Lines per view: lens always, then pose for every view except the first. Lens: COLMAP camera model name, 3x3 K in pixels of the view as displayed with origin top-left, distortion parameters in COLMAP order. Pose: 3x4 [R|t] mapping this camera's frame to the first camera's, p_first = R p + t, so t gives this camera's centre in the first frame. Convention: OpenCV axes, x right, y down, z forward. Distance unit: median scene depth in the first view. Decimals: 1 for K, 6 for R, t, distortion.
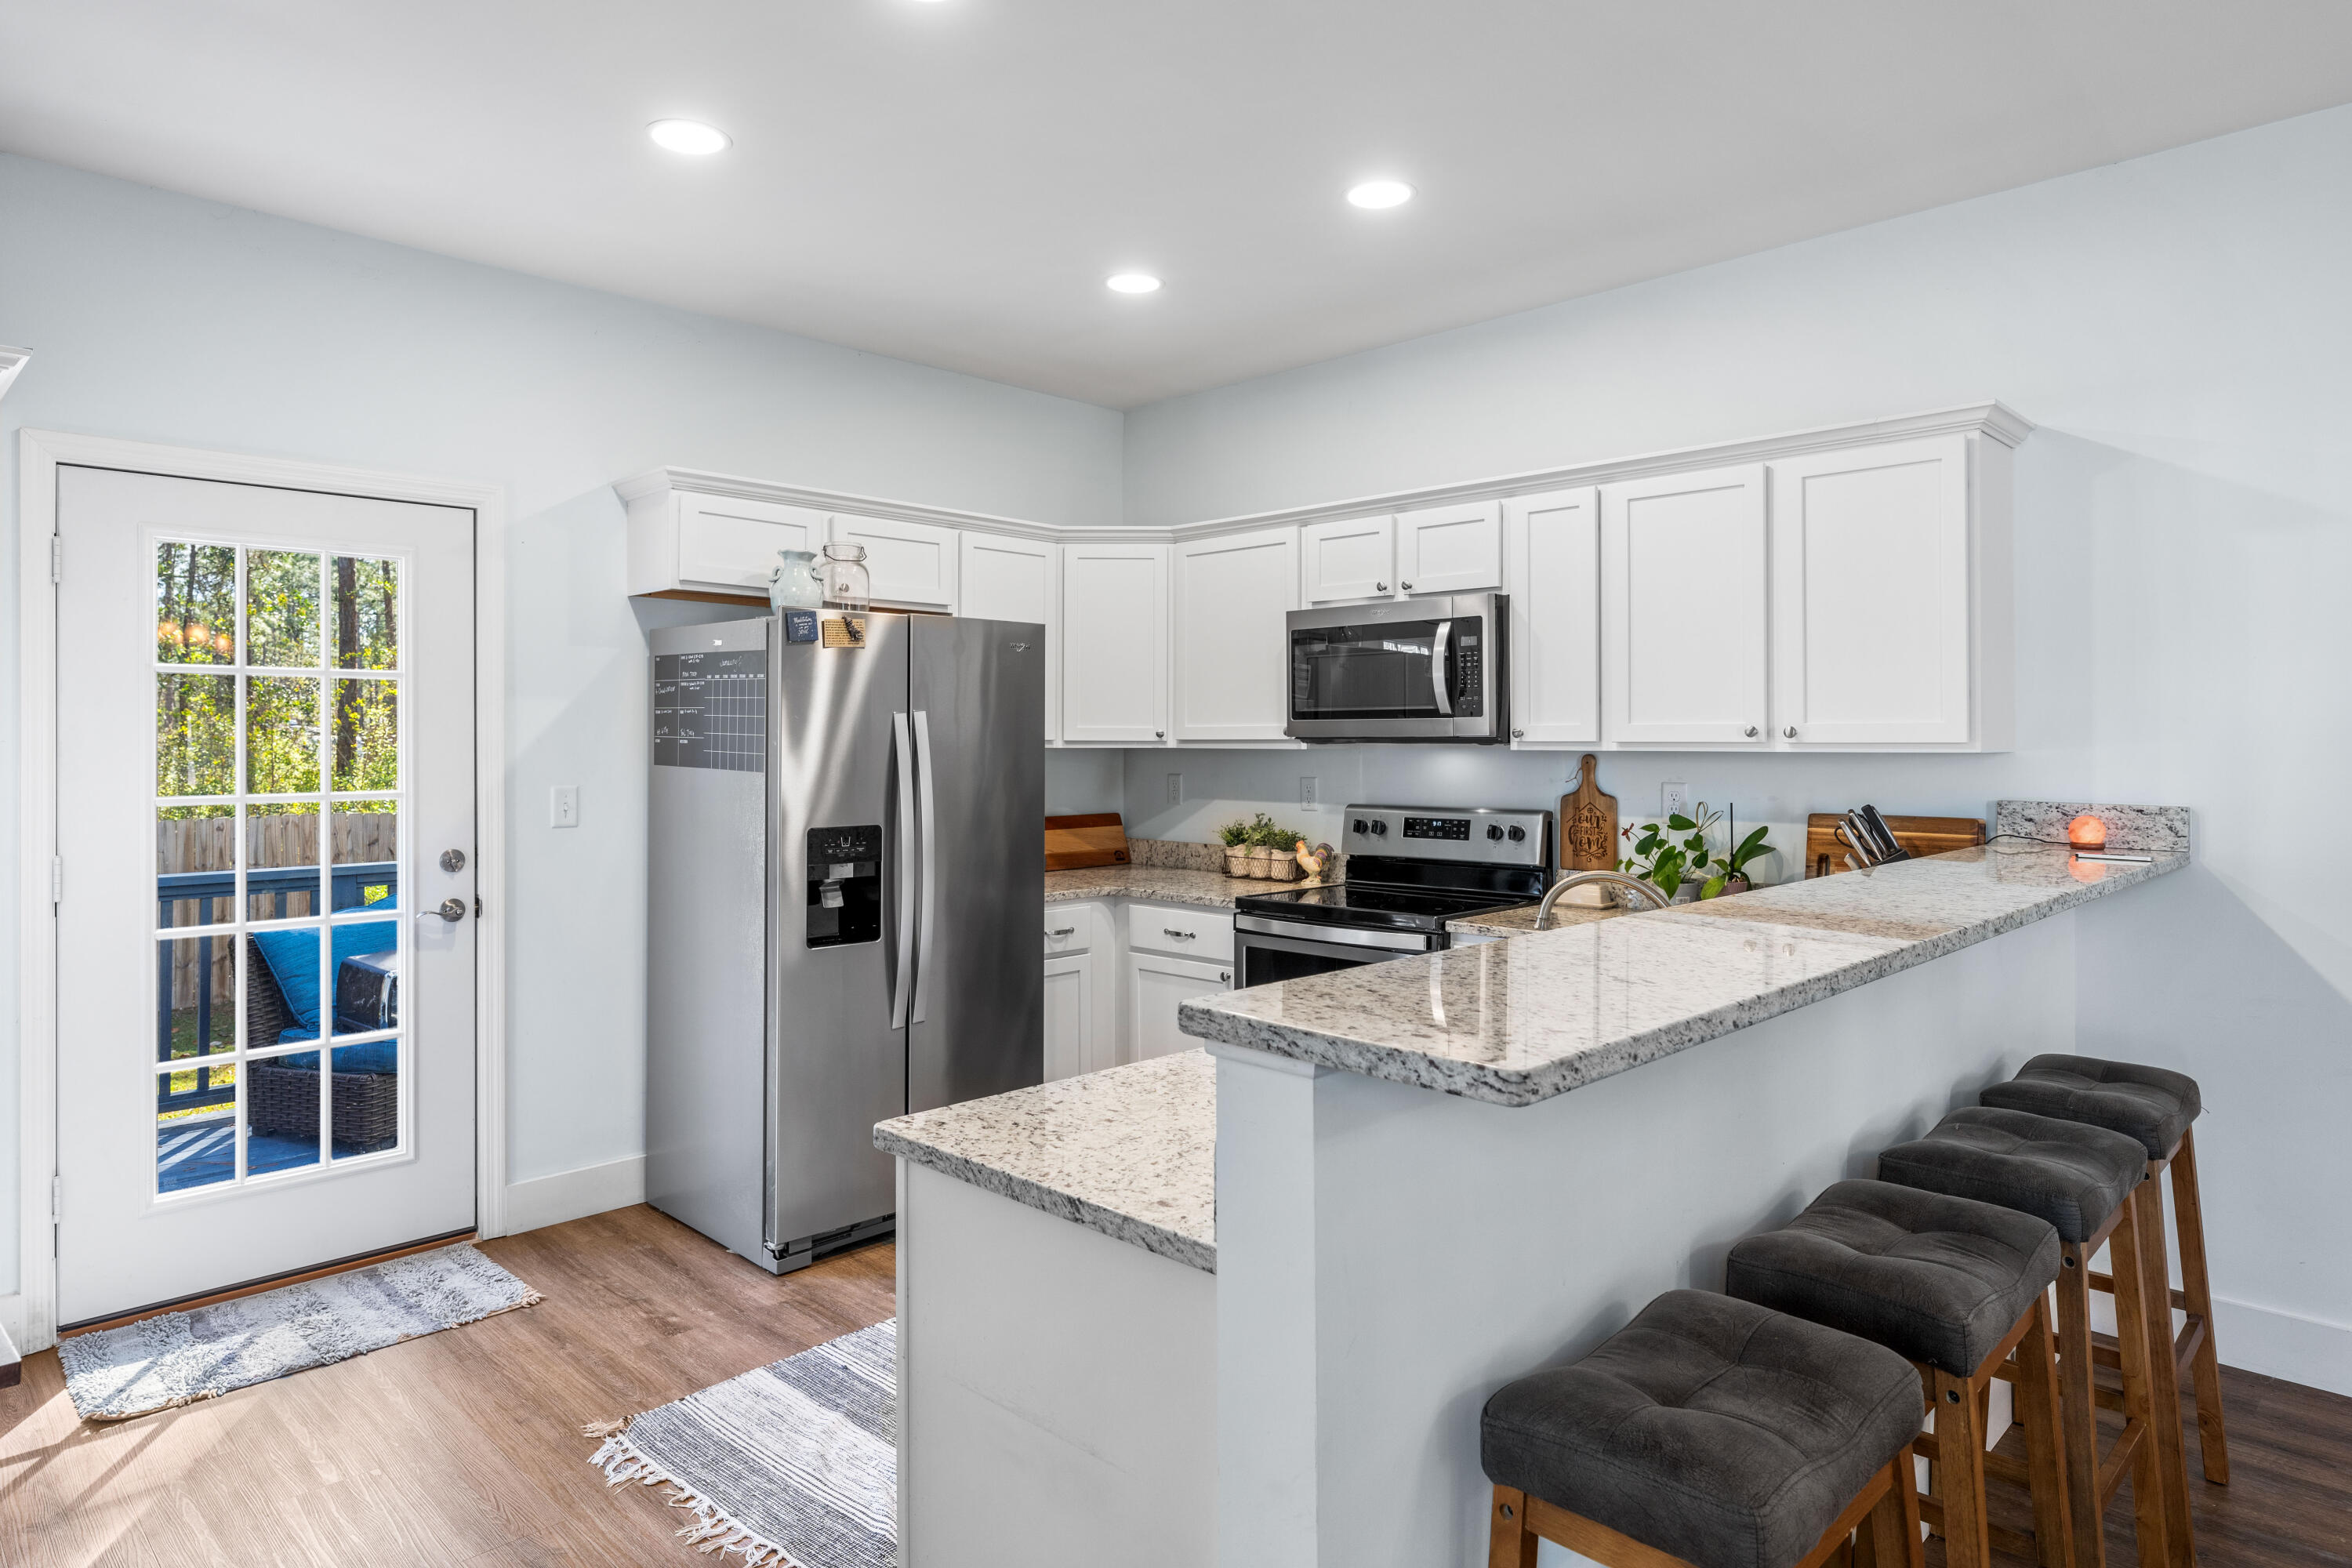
lens RADIAL K [[1346.5, 0, 1181.4], [0, 1346.5, 736.0], [0, 0, 1]] dist [0.003002, -0.002451]
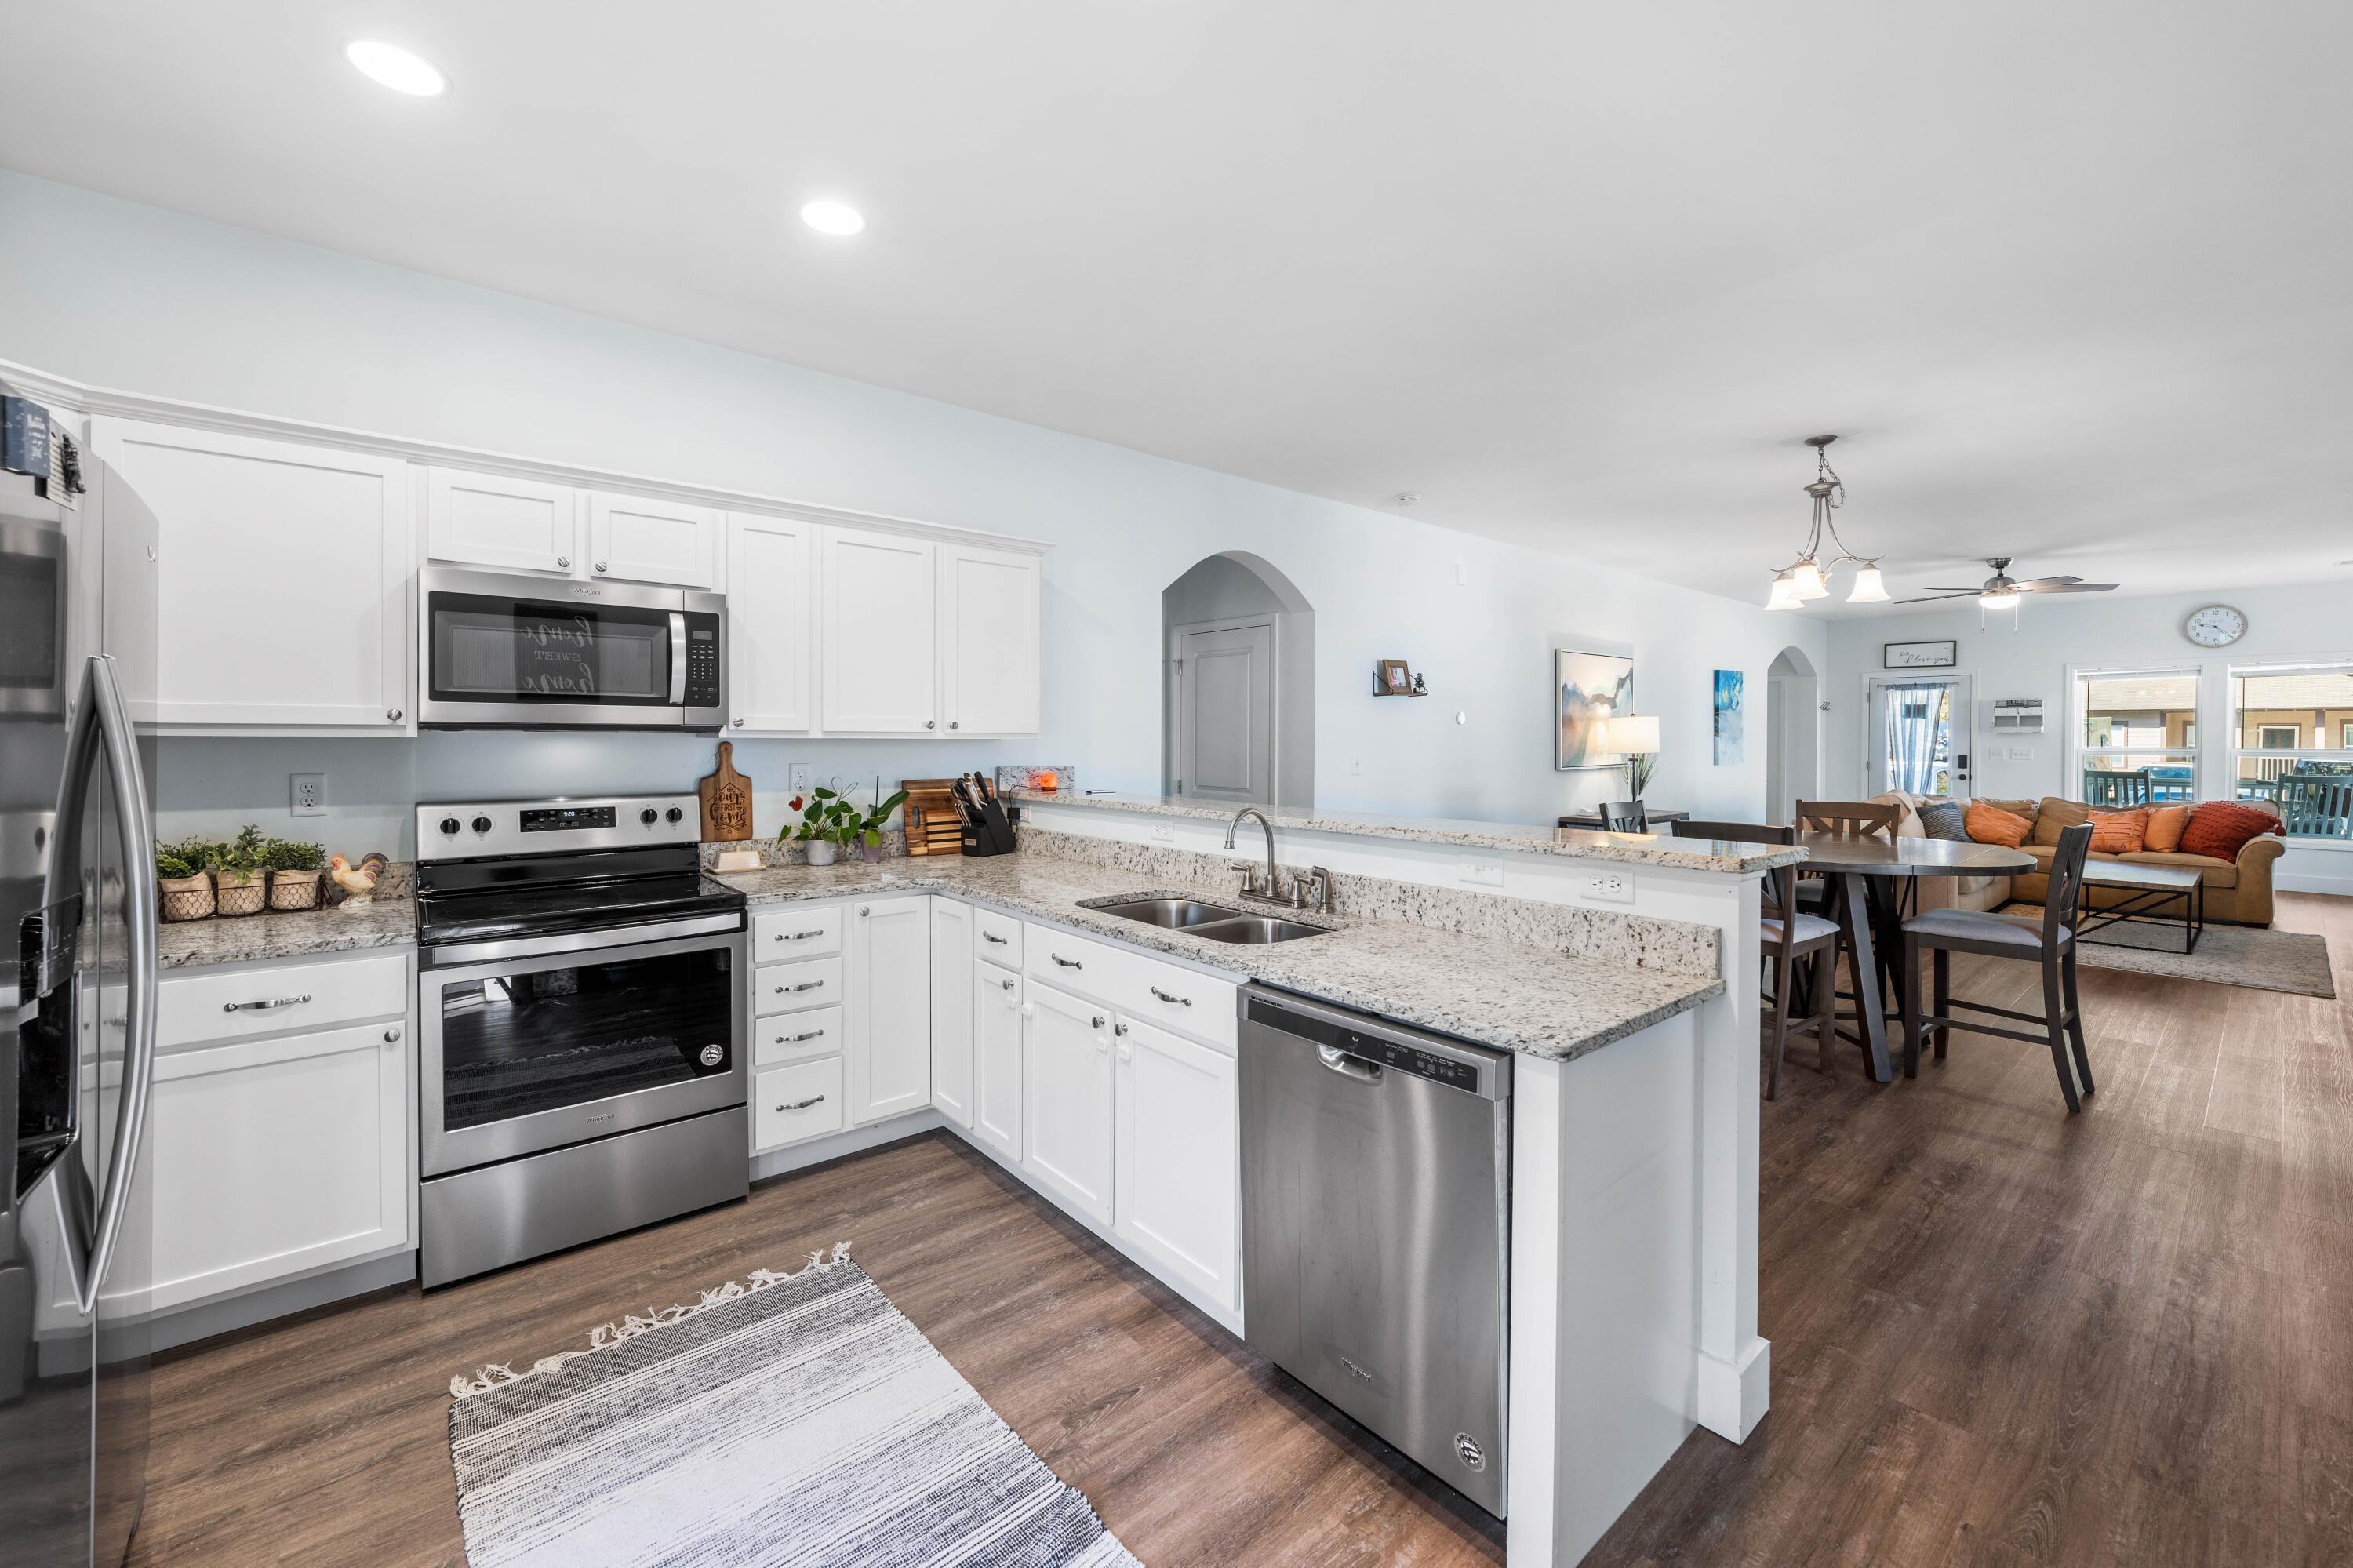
lens RADIAL K [[914.3, 0, 1164.9], [0, 914.3, 749.2], [0, 0, 1]] dist [-0.011084, 0.001052]
pose [[0.109681, -0.011046, 0.993905, -0.459564], [-0.007550, 0.999900, 0.011946, 0.008016], [-0.993938, -0.008815, 0.109587, 0.551403]]
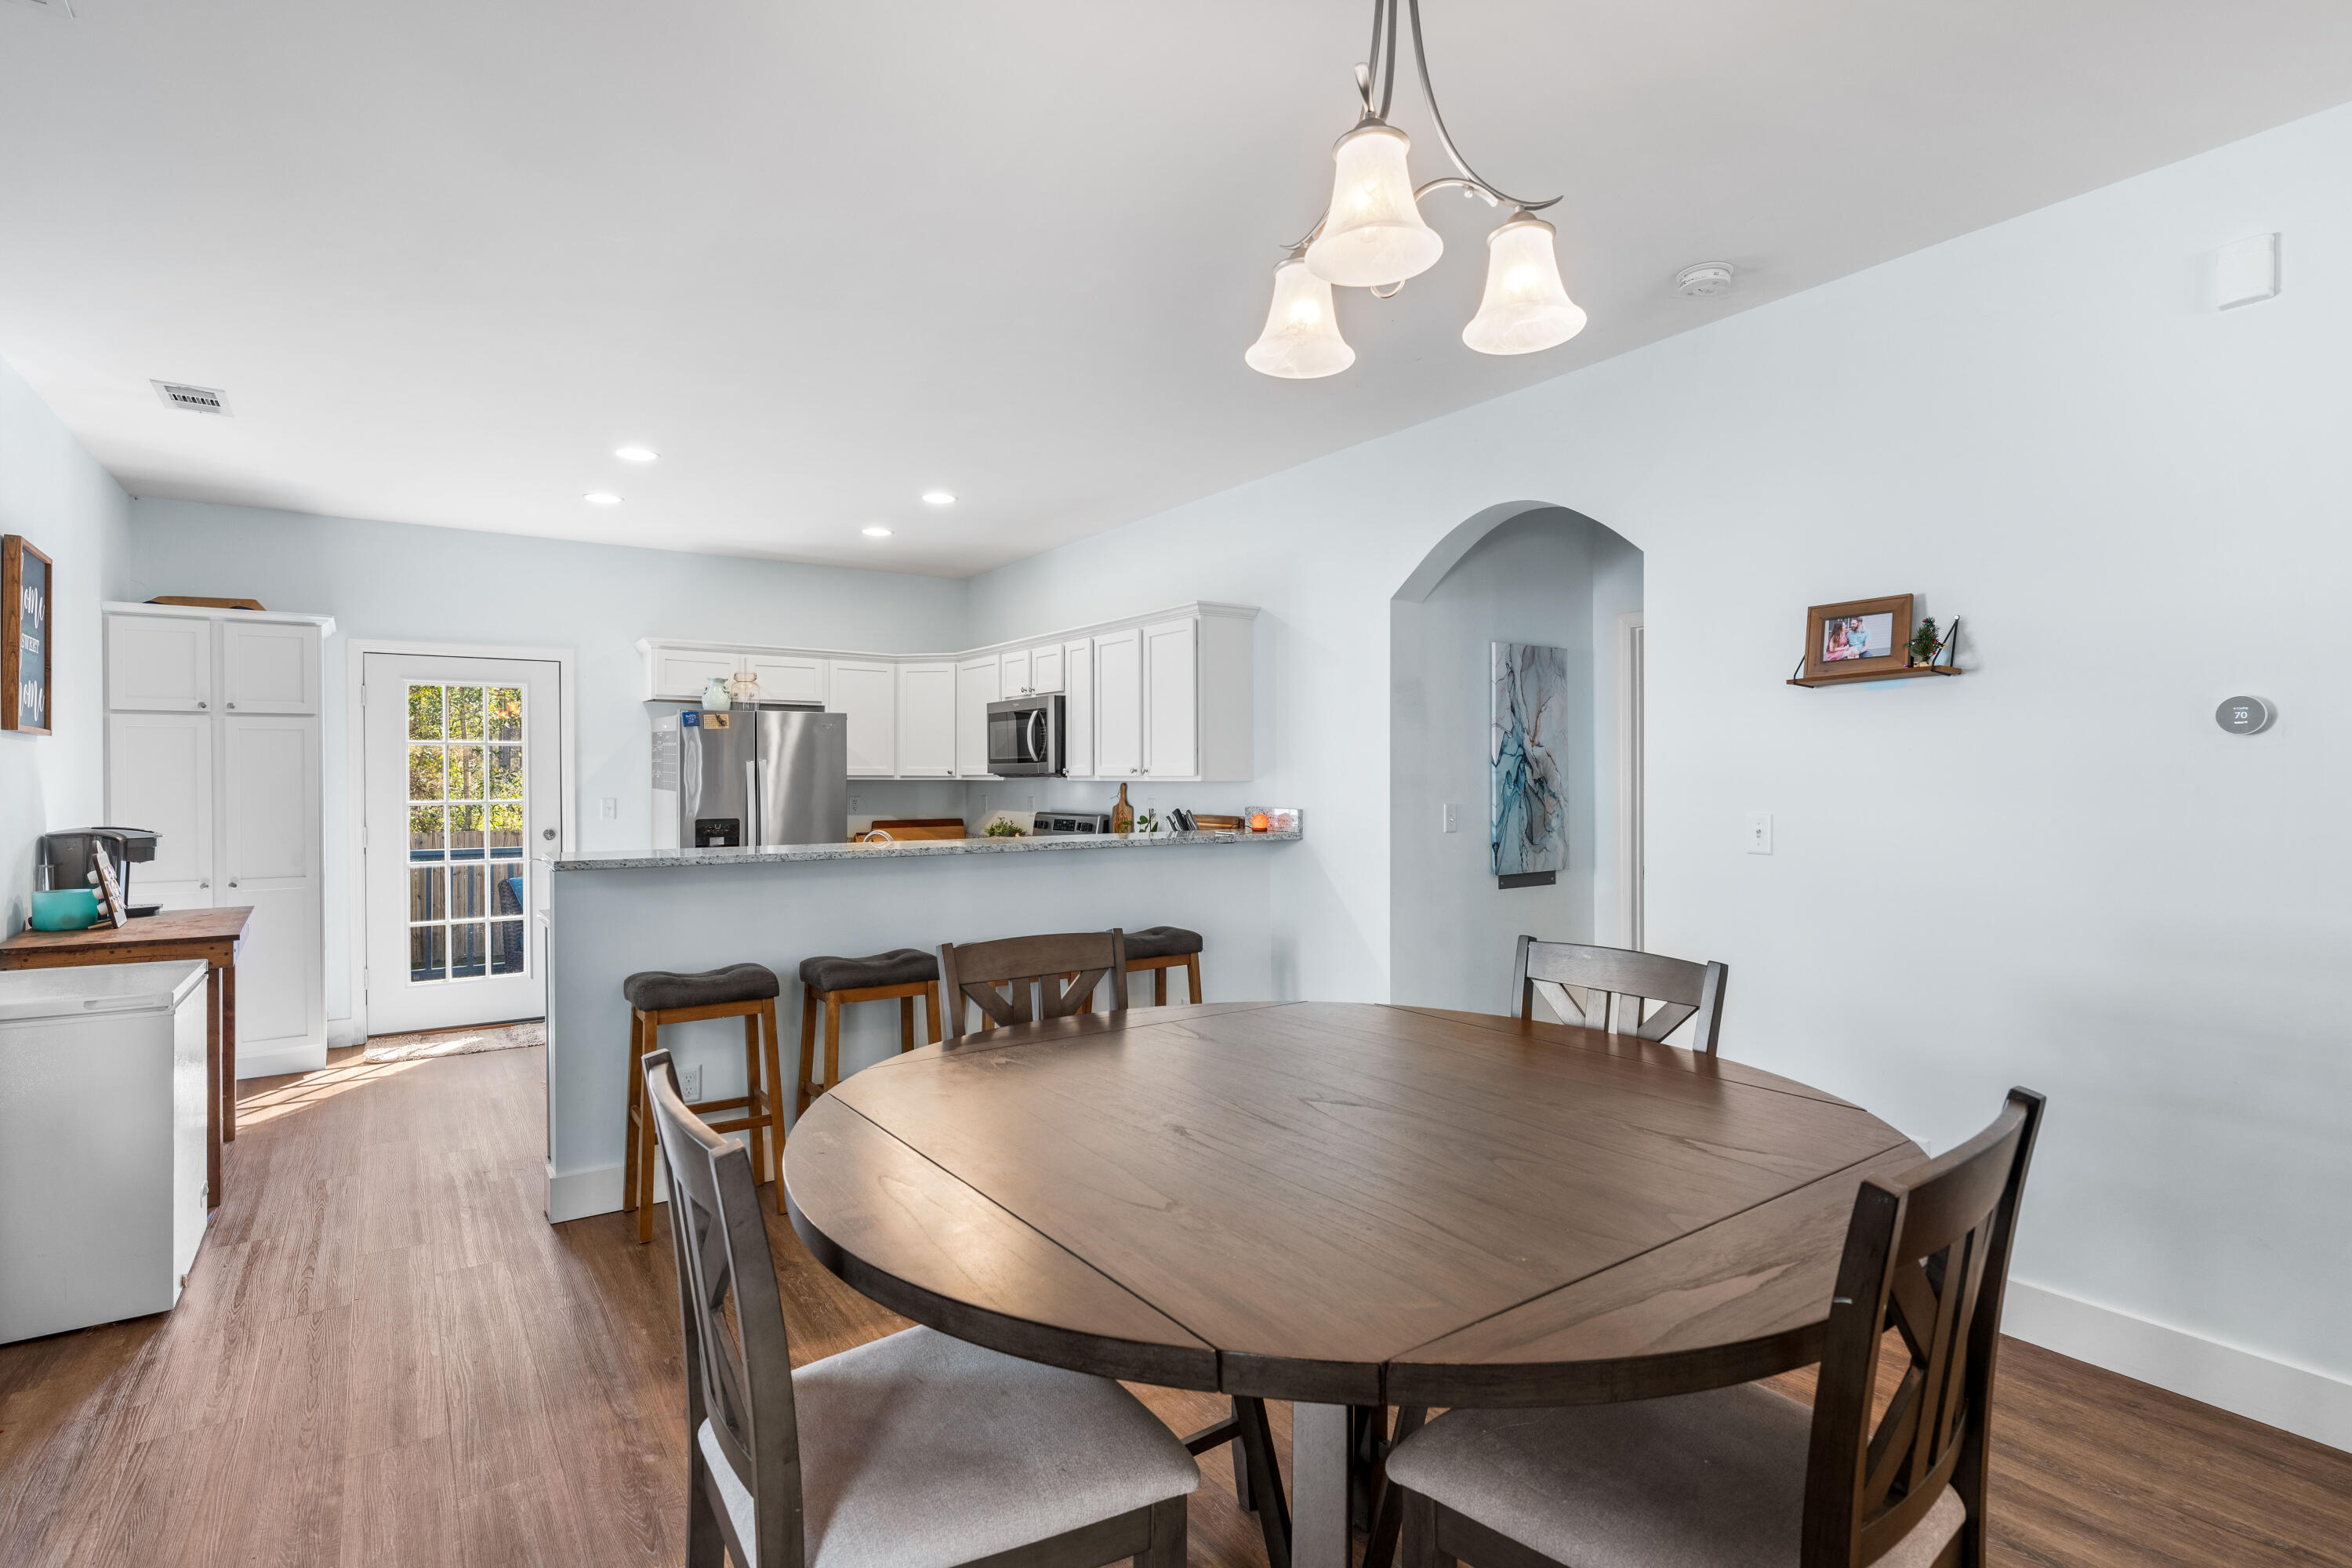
lens RADIAL K [[1146.1, 0, 1179.4], [0, 1146.1, 771.7], [0, 0, 1]] dist [-0.005183, 0.001267]
pose [[0.982855, -0.000824, -0.184378, 0.679015], [0.000575, 0.999999, -0.001400, 0.000627], [0.184379, 0.001270, 0.982854, -0.501133]]
